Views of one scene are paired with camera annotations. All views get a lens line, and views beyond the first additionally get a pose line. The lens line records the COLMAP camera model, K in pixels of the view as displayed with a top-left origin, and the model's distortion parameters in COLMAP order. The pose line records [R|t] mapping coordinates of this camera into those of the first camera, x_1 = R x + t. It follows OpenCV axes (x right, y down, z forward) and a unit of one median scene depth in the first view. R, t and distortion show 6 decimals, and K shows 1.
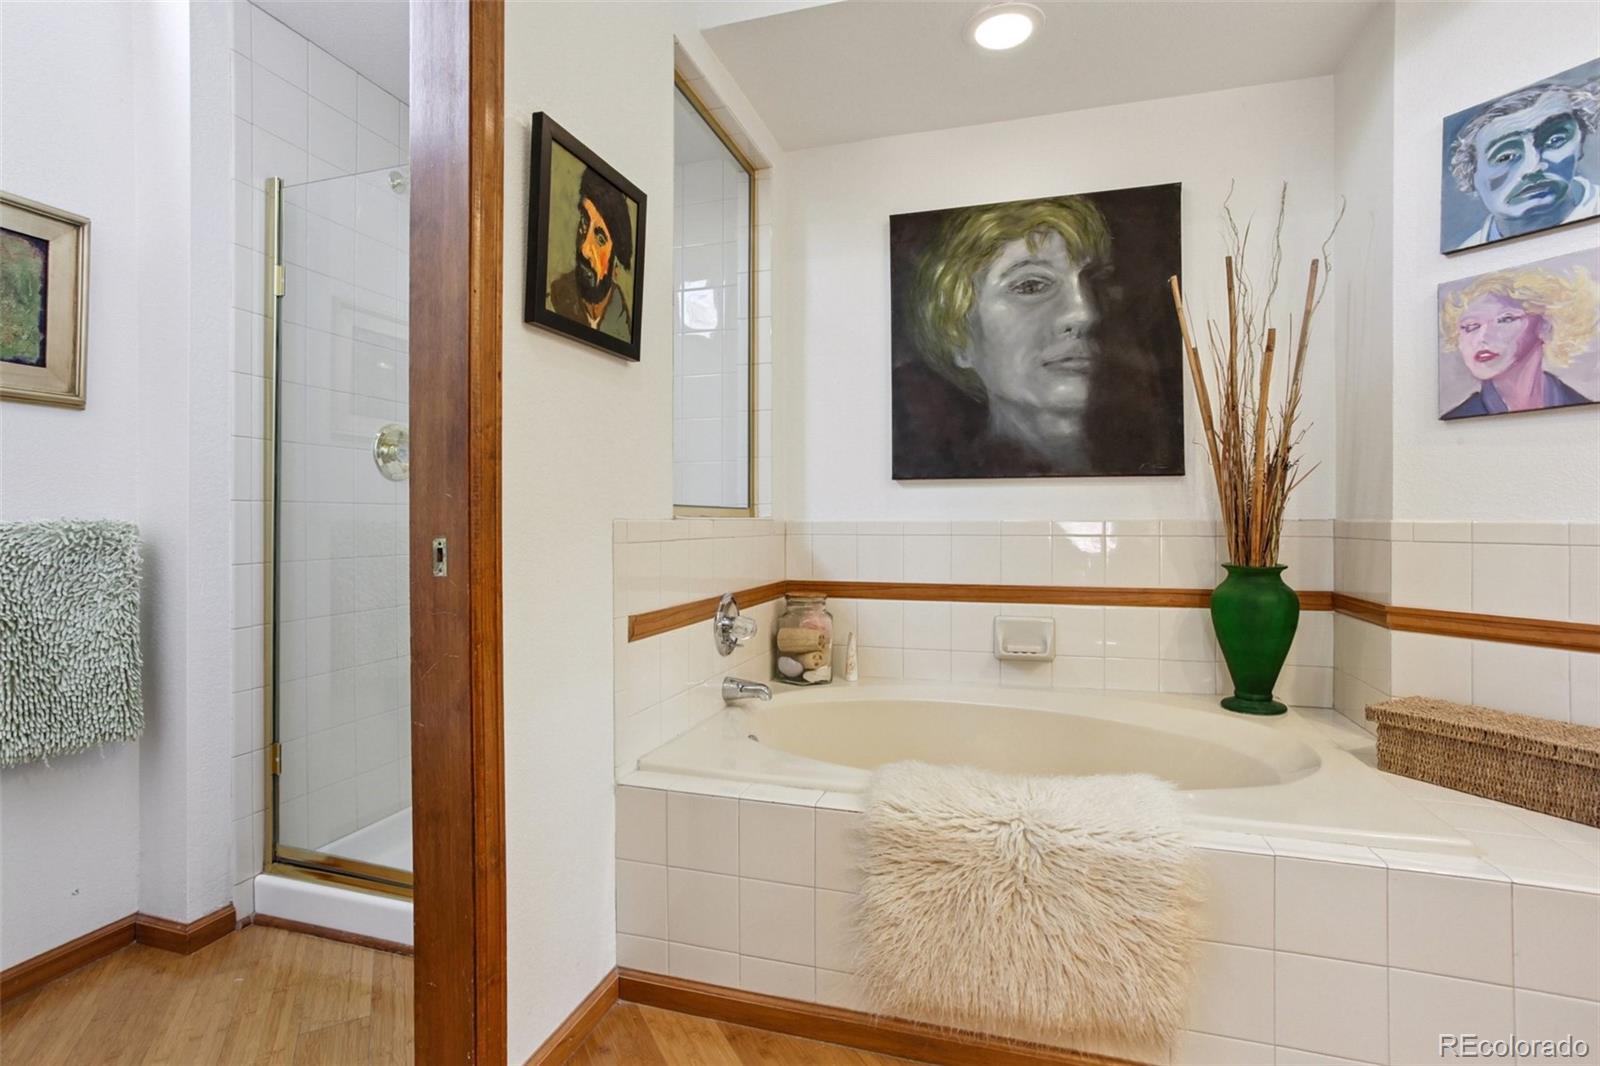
lens RADIAL K [[776.9, 0, 802.9], [0, 776.9, 514.5], [0, 0, 1]] dist [-0.036009, 0.019914]
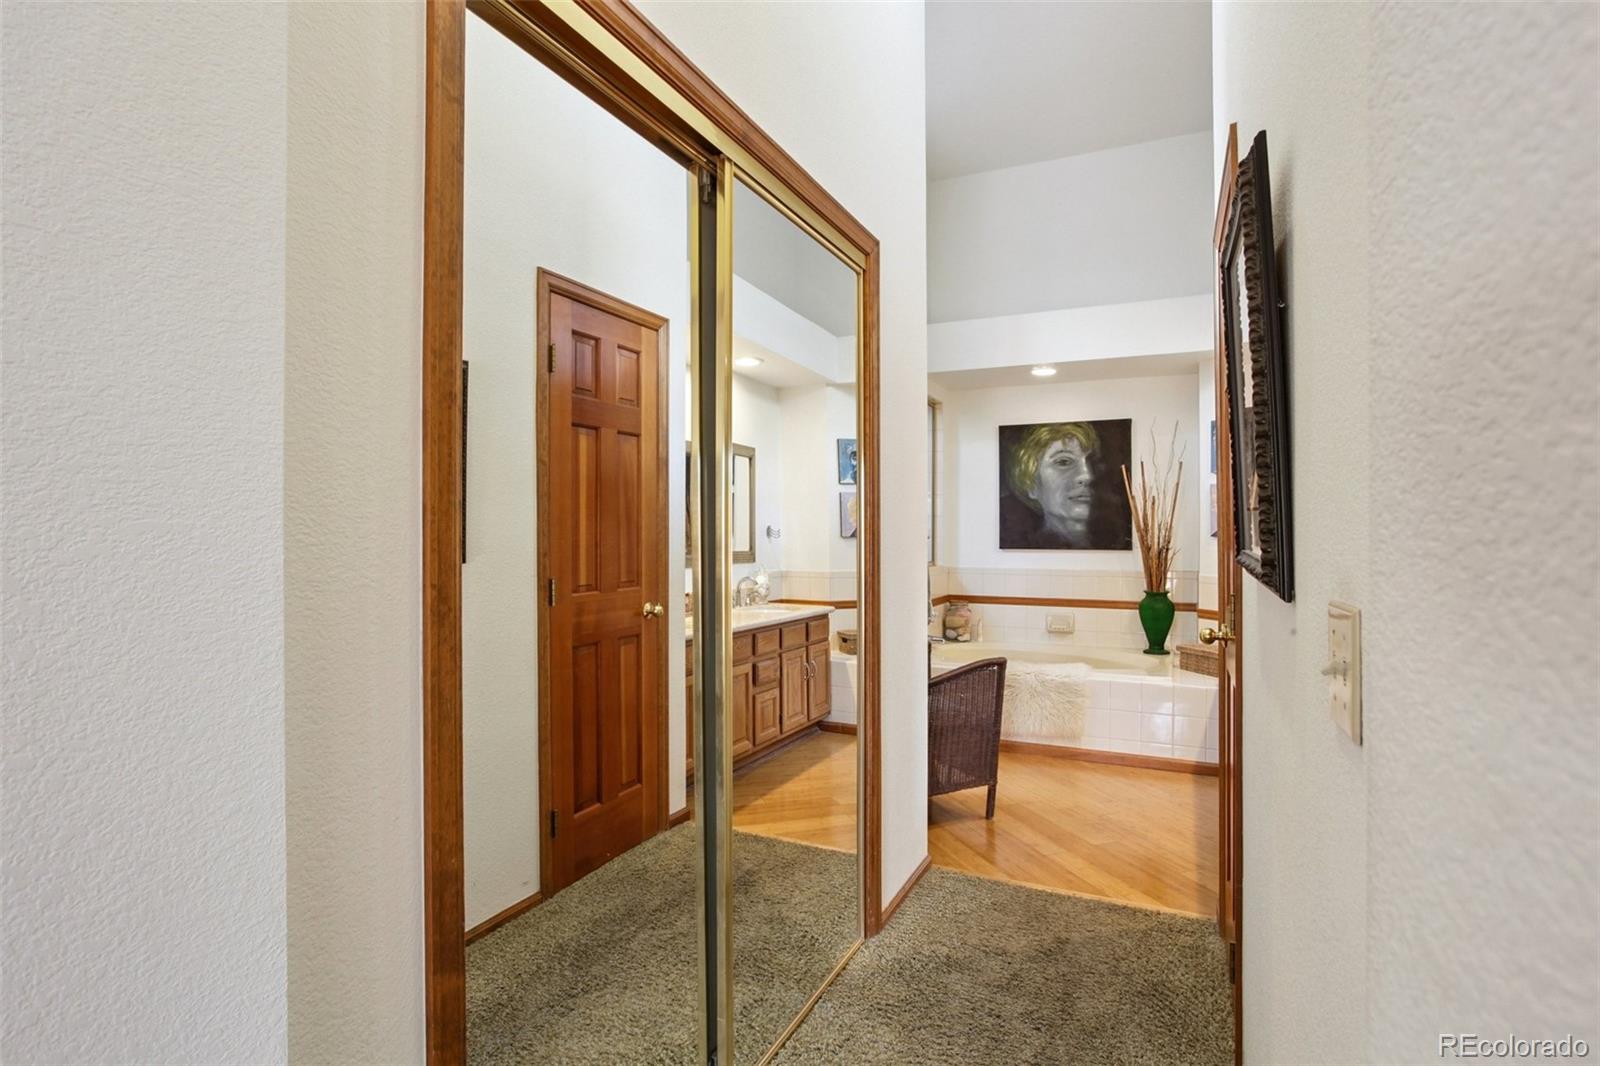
lens RADIAL K [[776.9, 0, 800.5], [0, 776.9, 532.4], [0, 0, 1]] dist [-0.036009, 0.019914]
pose [[0.985755, 0.001849, -0.168179, -0.085033], [-0.000607, 0.999972, 0.007436, -0.132369], [0.168188, -0.007228, 0.985728, -1.523426]]
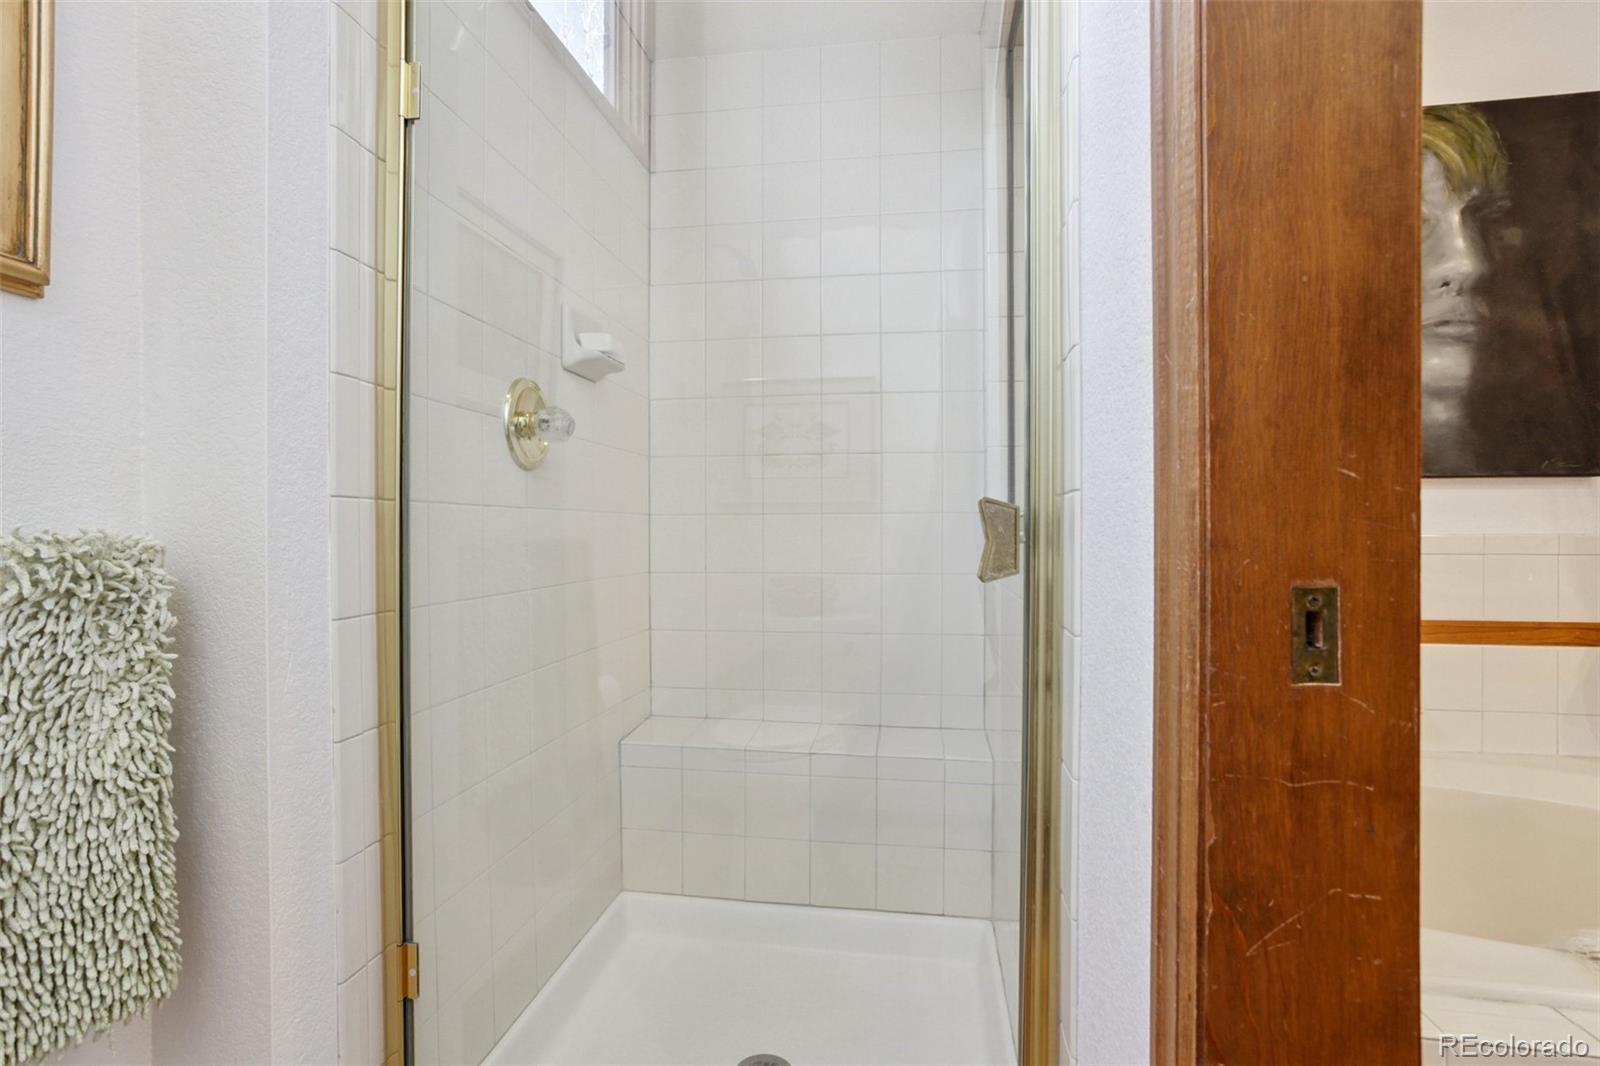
lens RADIAL K [[776.9, 0, 772.1], [0, 776.9, 534.0], [0, 0, 1]] dist [-0.036009, 0.019914]
pose [[0.989742, 0.000166, 0.142865, -0.483893], [-0.001294, 0.999969, 0.007802, 0.001417], [-0.142859, -0.007907, 0.989711, 0.406053]]
